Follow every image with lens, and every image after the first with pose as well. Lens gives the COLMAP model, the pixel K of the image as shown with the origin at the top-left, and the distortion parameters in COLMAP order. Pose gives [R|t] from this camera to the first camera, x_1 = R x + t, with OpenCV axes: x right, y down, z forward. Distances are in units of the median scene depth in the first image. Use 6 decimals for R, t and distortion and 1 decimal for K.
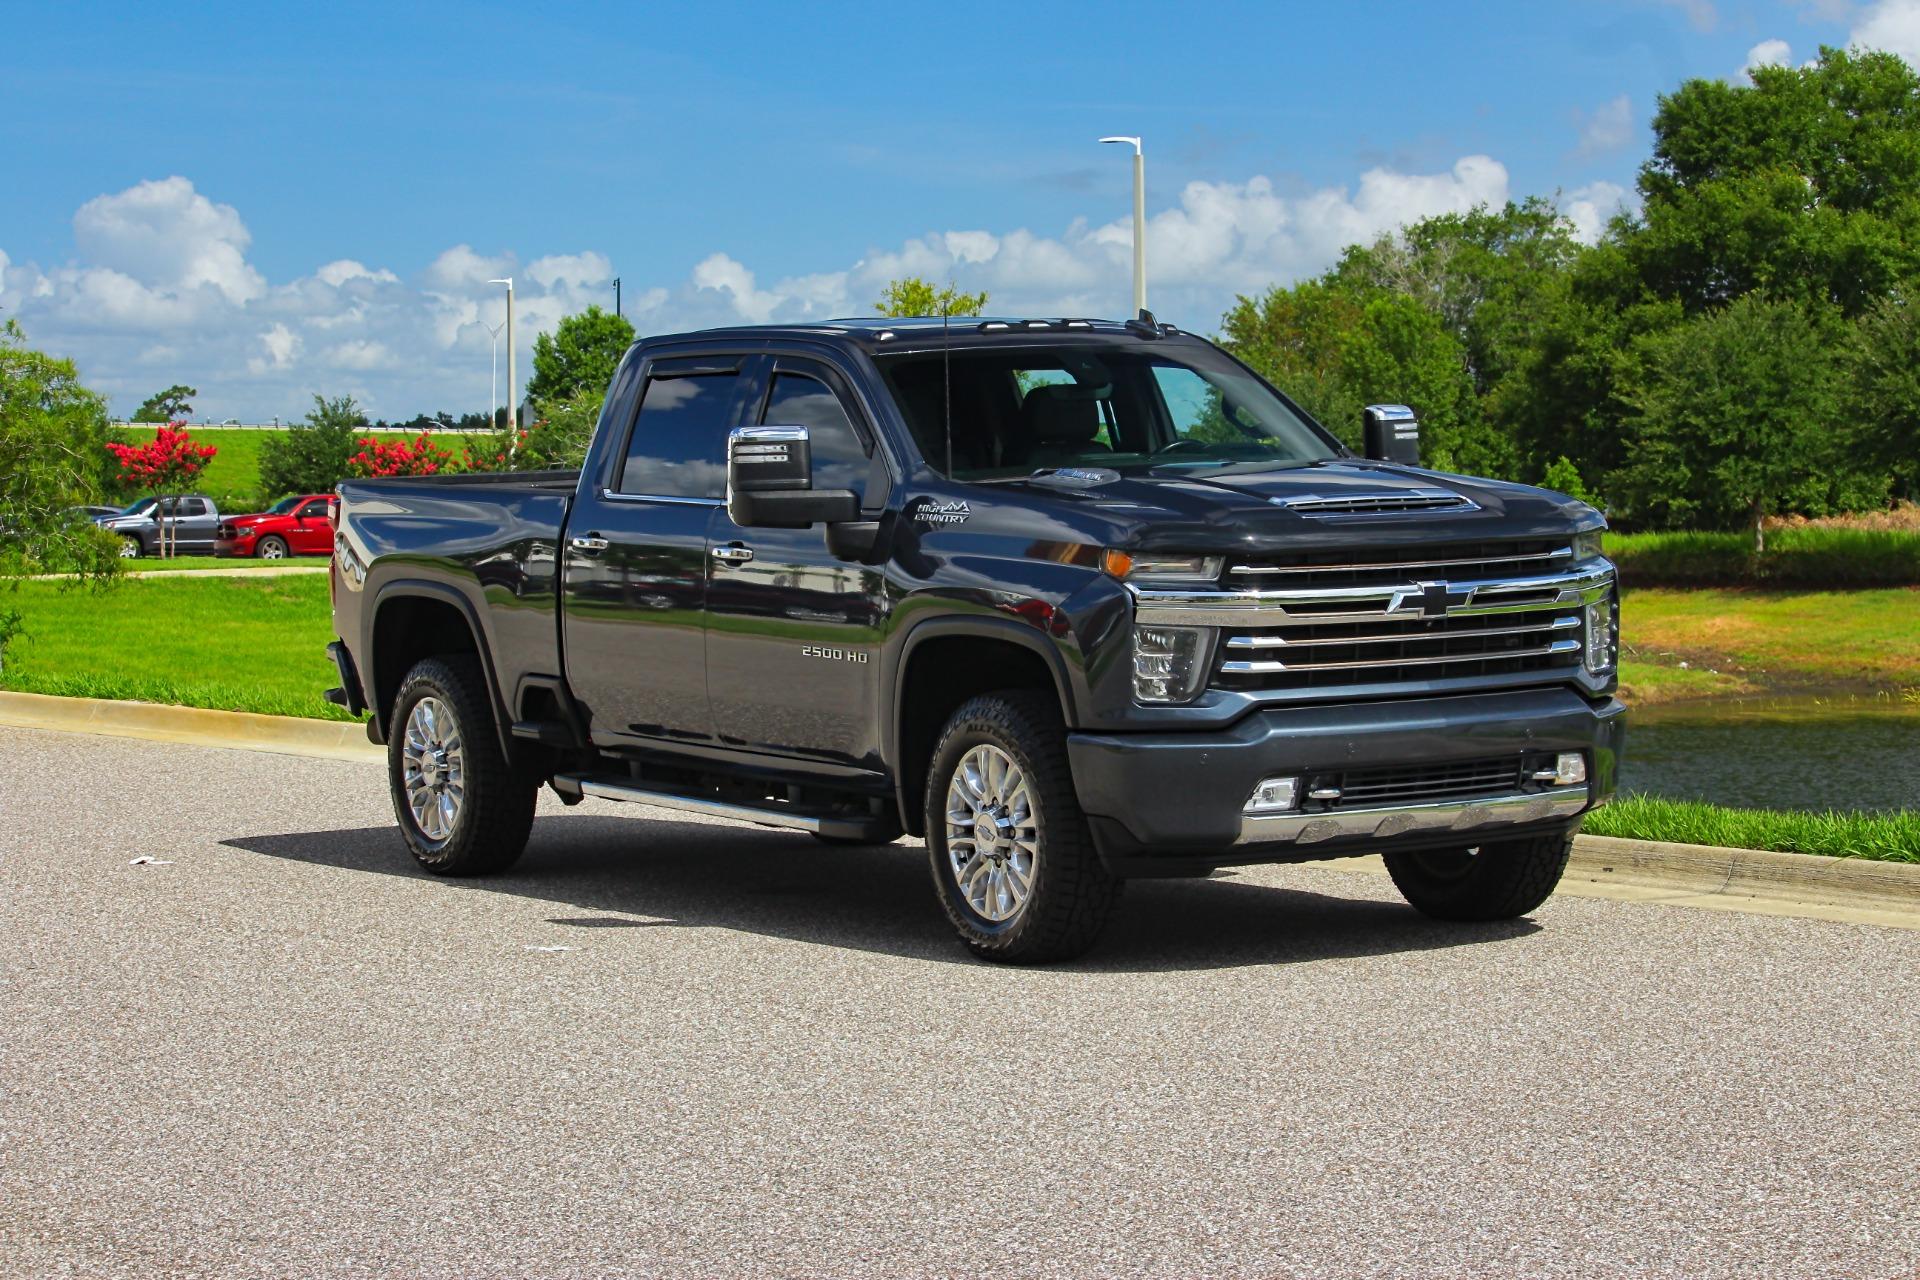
lens RADIAL K [[4877.8, 0, 960.0], [0, 4877.8, 640.0], [0, 0, 1]] dist [-0.490359, 0.888078]
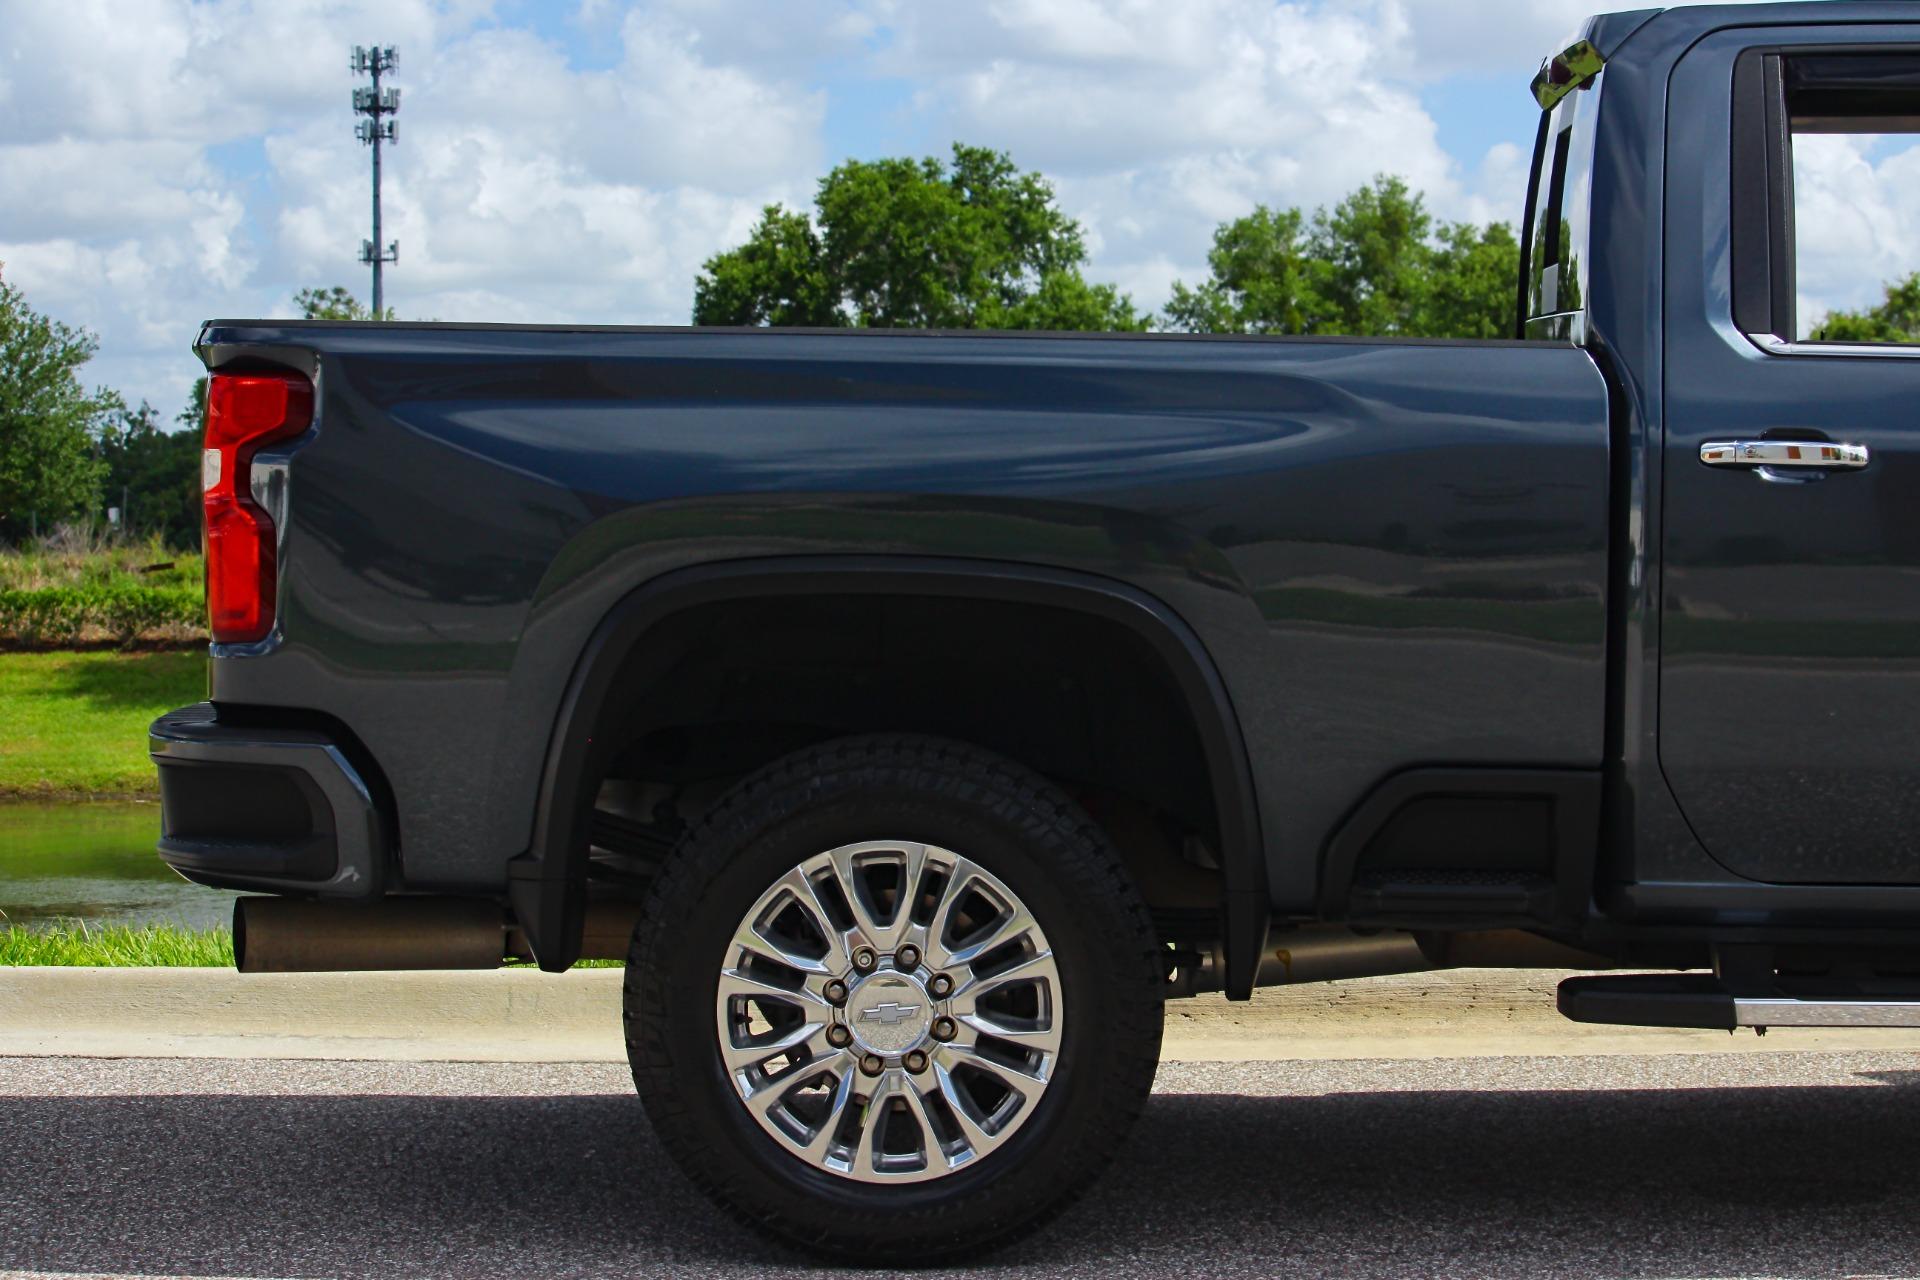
lens RADIAL K [[4918.6, 0, 960.0], [0, 4918.6, 640.0], [0, 0, 1]] dist [-0.412267, 0.096484]
pose [[0.560382, -0.017095, 0.828058, -0.533032], [0.028789, 0.999585, 0.001153, -0.006524], [-0.827734, 0.023192, 0.560641, 0.901261]]
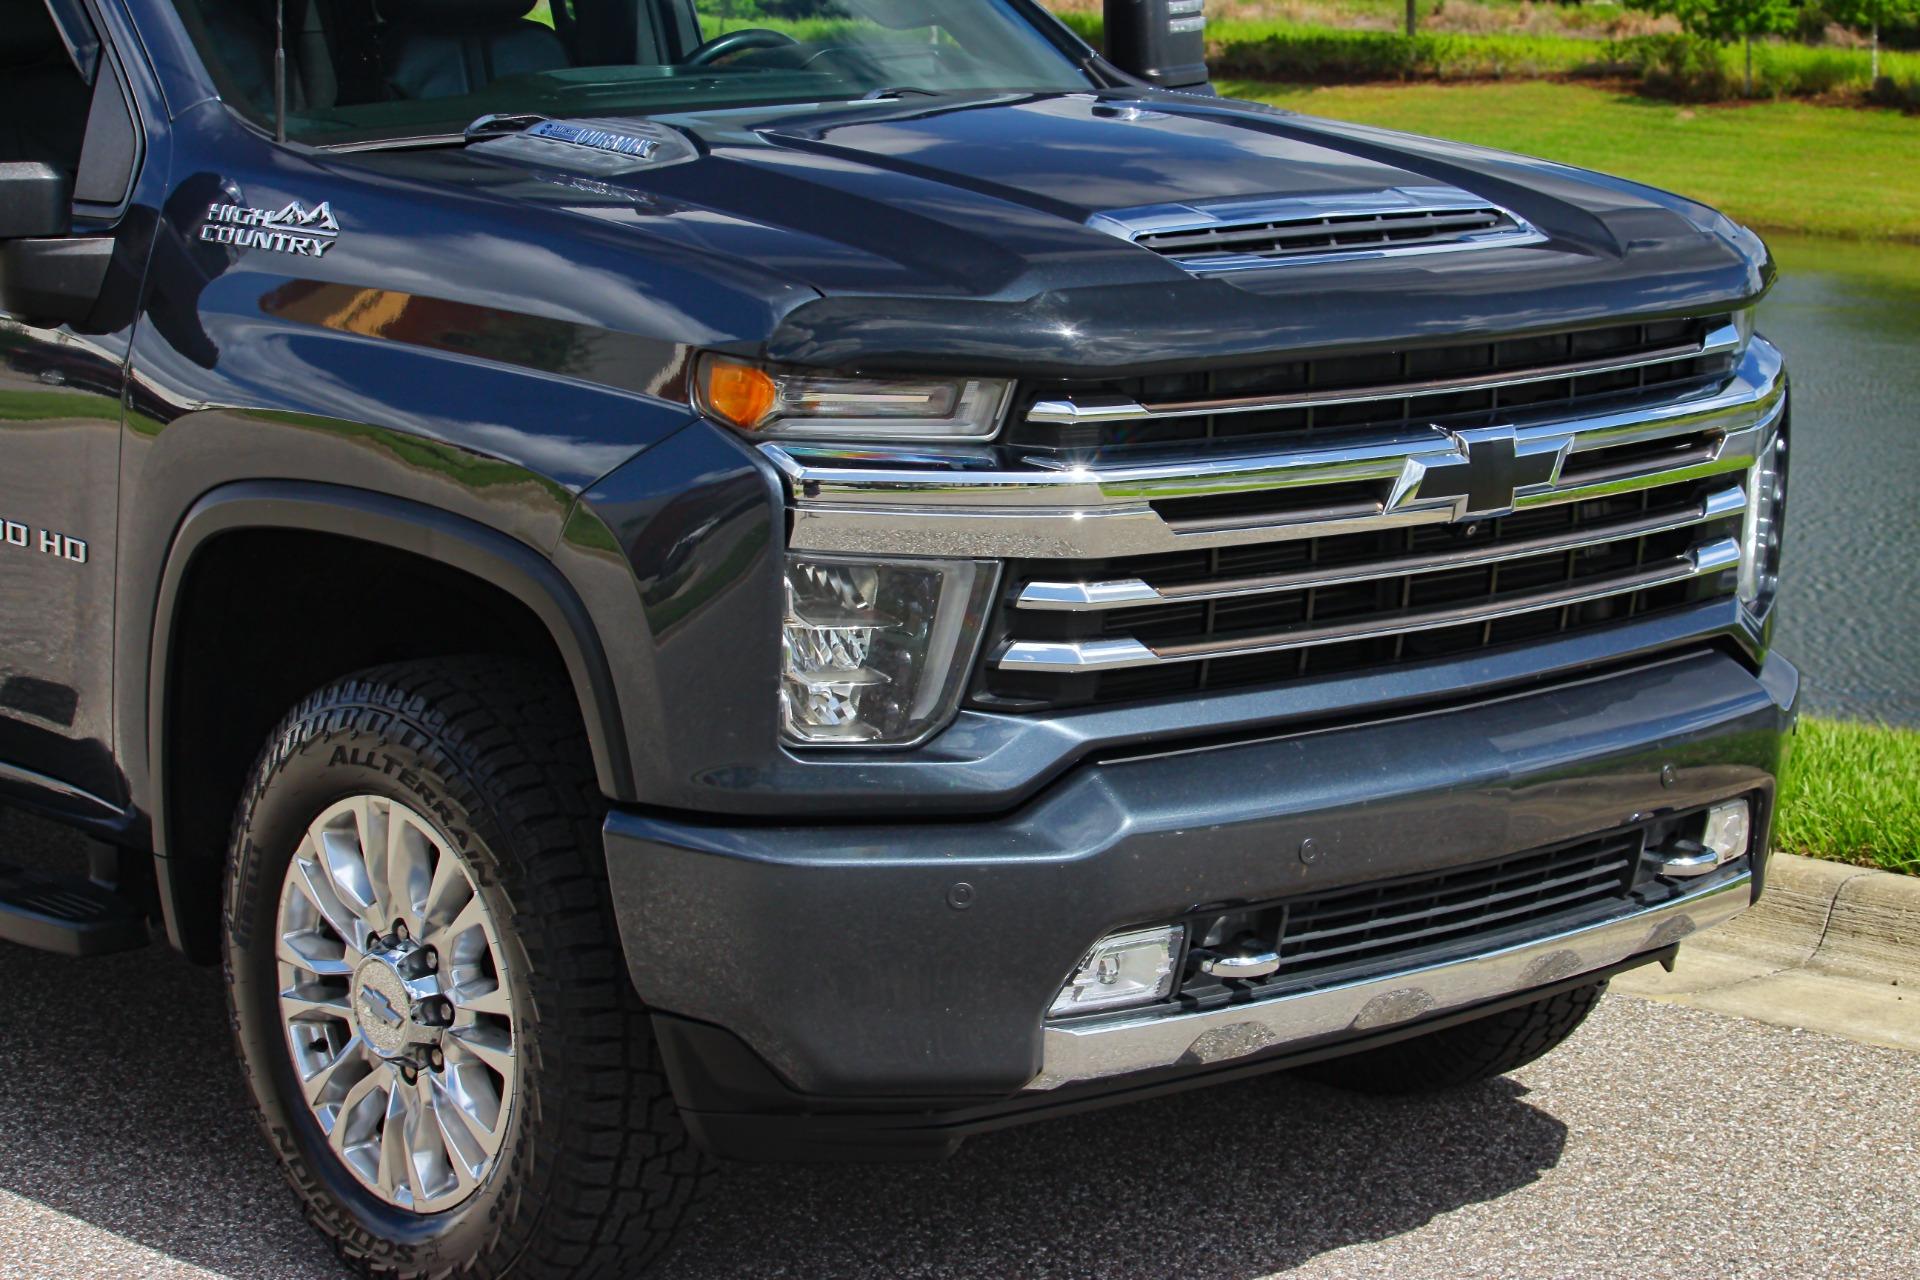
lens RADIAL K [[4877.8, 0, 960.0], [0, 4877.8, 640.0], [0, 0, 1]] dist [-0.490359, 0.888078]
pose [[0.983273, -0.006447, 0.182022, -0.020302], [-0.013802, 0.993862, 0.109763, -0.036442], [-0.181612, -0.110440, 0.977149, 0.567234]]
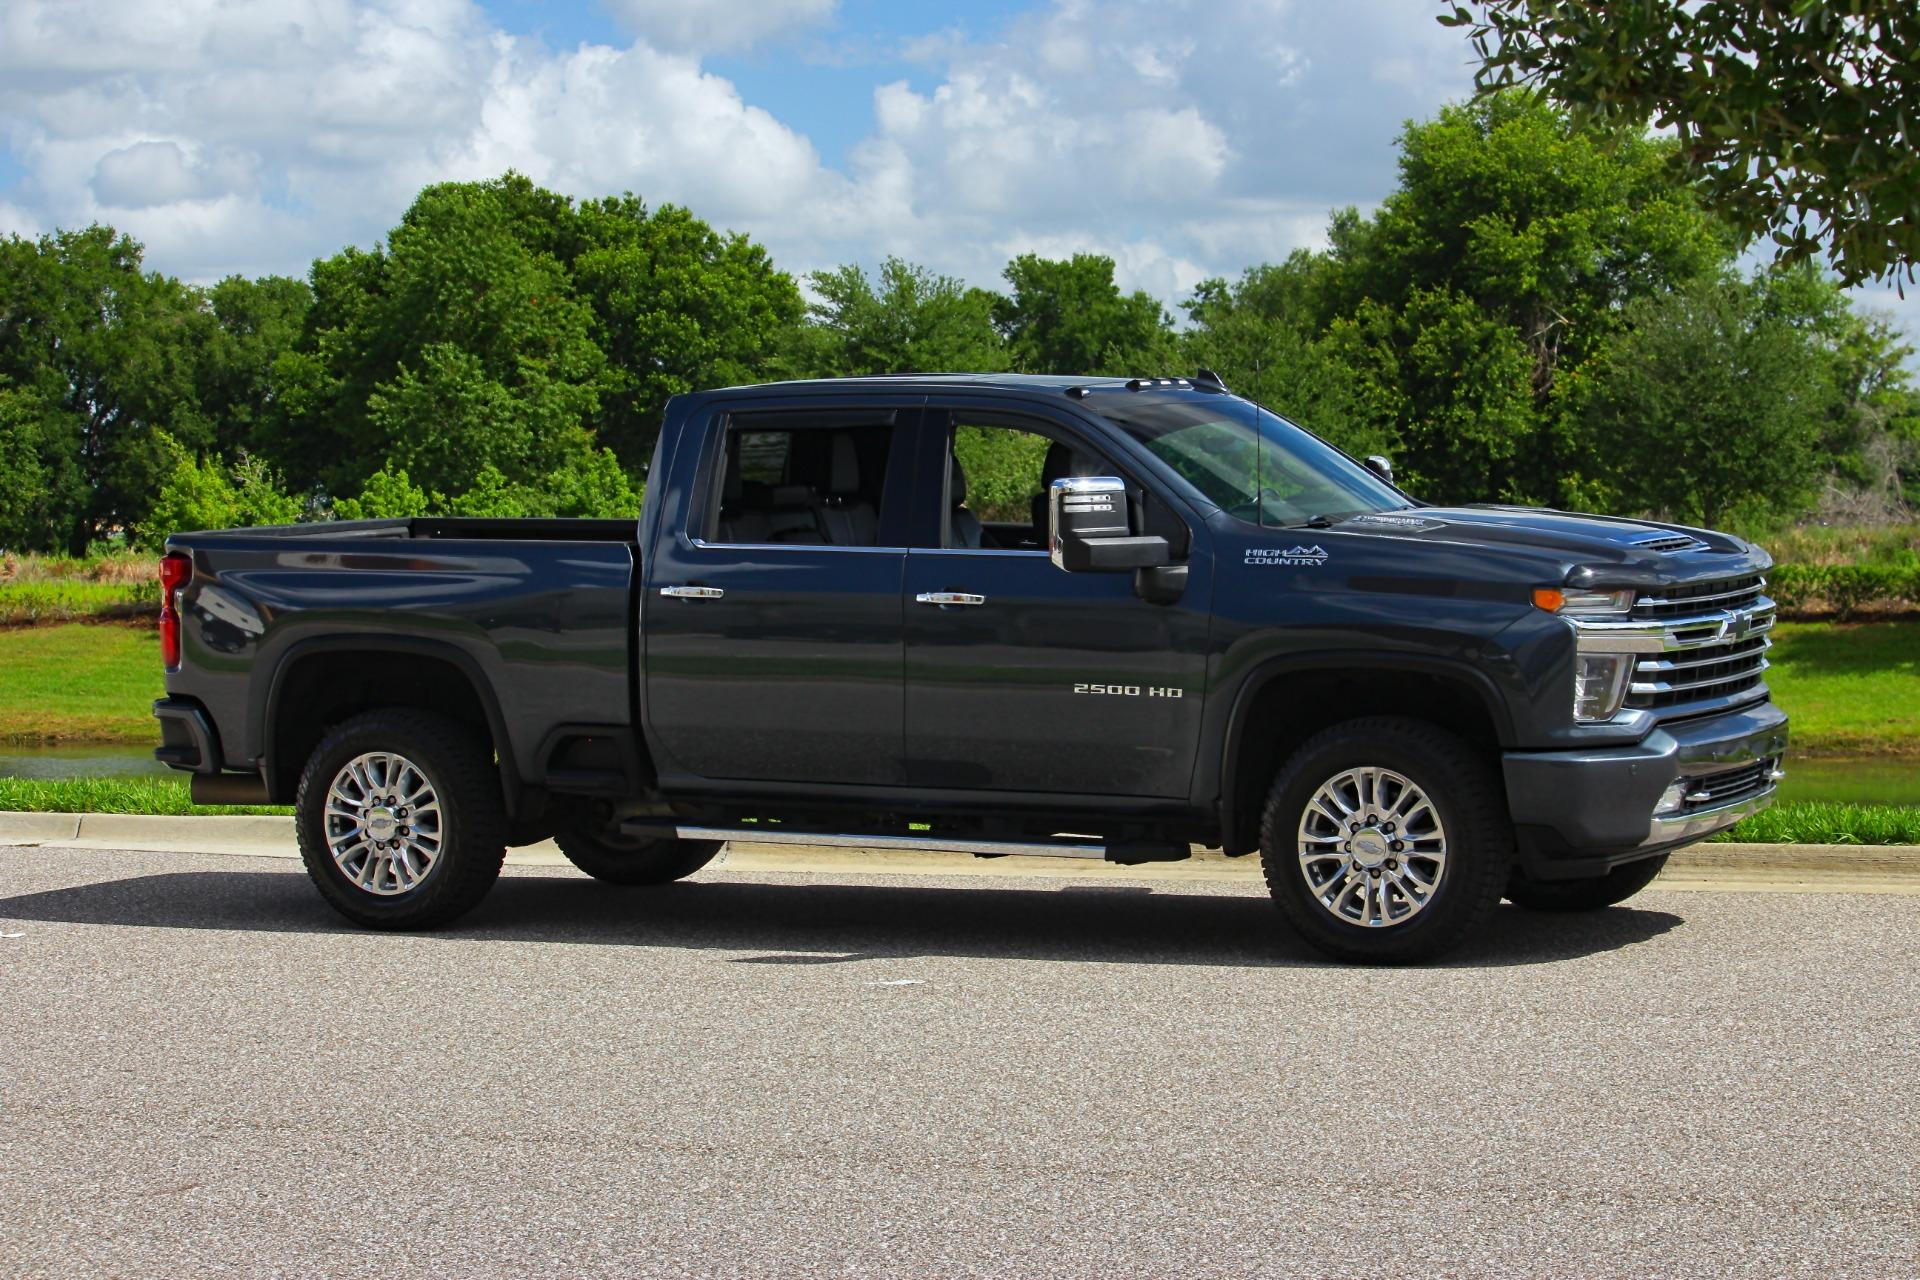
lens RADIAL K [[4879.9, 0, 957.0], [0, 4879.9, 586.0], [0, 0, 1]] dist [-0.440056, 0.427120]
pose [[0.857765, -0.015562, 0.513806, -0.612149], [0.026337, 0.999559, -0.013695, -0.006435], [-0.513366, 0.025279, 0.857797, 0.103630]]
